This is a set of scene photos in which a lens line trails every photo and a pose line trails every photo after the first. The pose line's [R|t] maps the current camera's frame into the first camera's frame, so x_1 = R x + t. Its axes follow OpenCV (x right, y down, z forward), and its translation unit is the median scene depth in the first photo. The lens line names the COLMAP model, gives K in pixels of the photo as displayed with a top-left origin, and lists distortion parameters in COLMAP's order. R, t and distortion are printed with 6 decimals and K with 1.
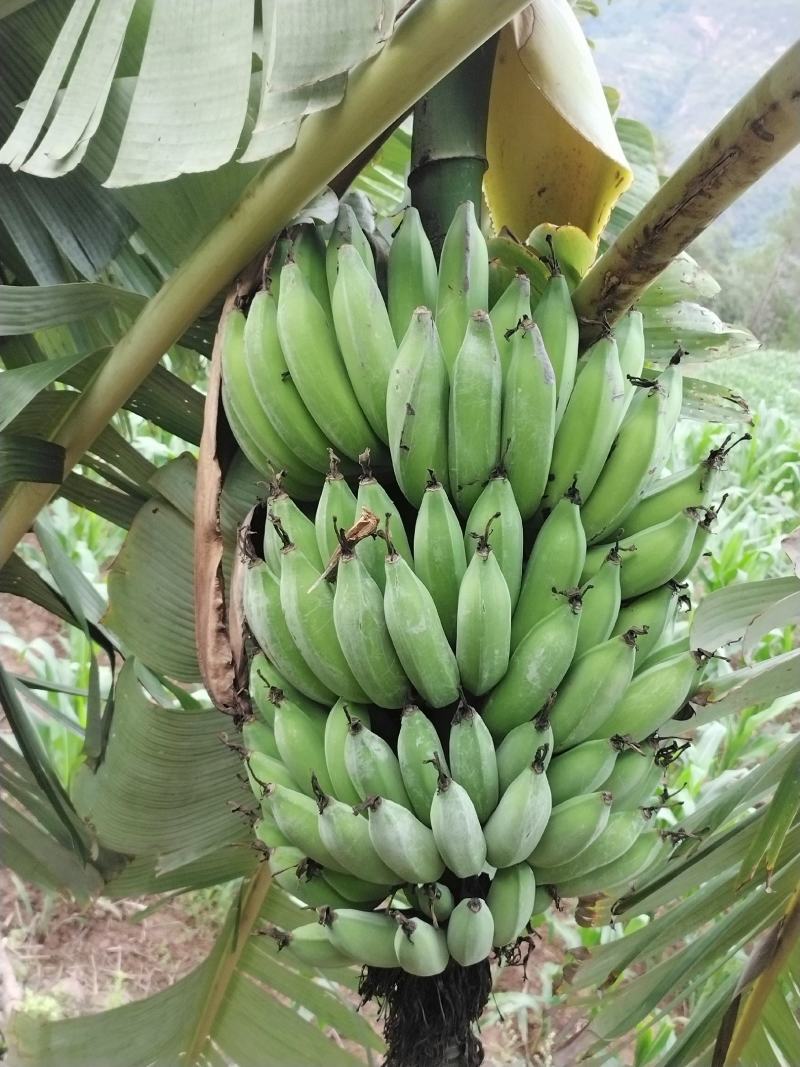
lens RADIAL K [[1207.0, 0, 400.0], [0, 1207.0, 533.5], [0, 0, 1]] dist [0.002749, 0.035292]
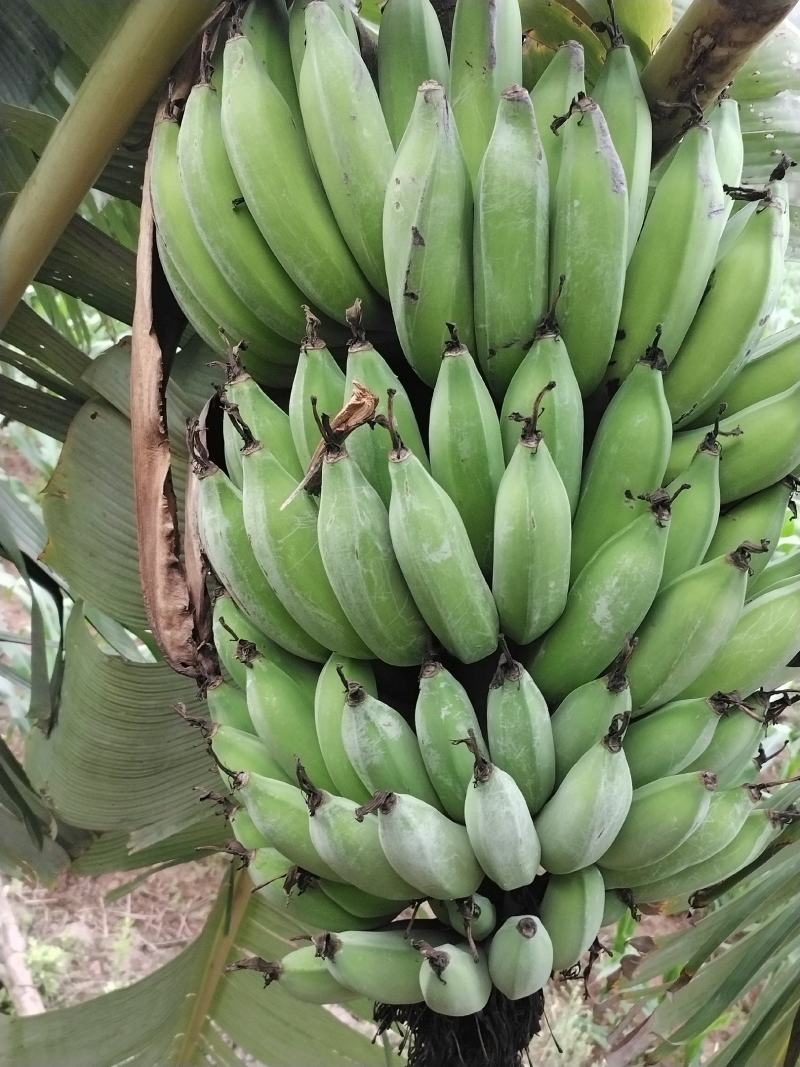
lens RADIAL K [[1217.9, 0, 406.7], [0, 1217.9, 541.6], [0, 0, 1]] dist [0.006235, 0.098740]
pose [[0.999413, -0.034202, 0.001729, -0.004678], [0.033995, 0.996932, 0.070507, 0.019636], [-0.004135, -0.070407, 0.997510, 0.282713]]
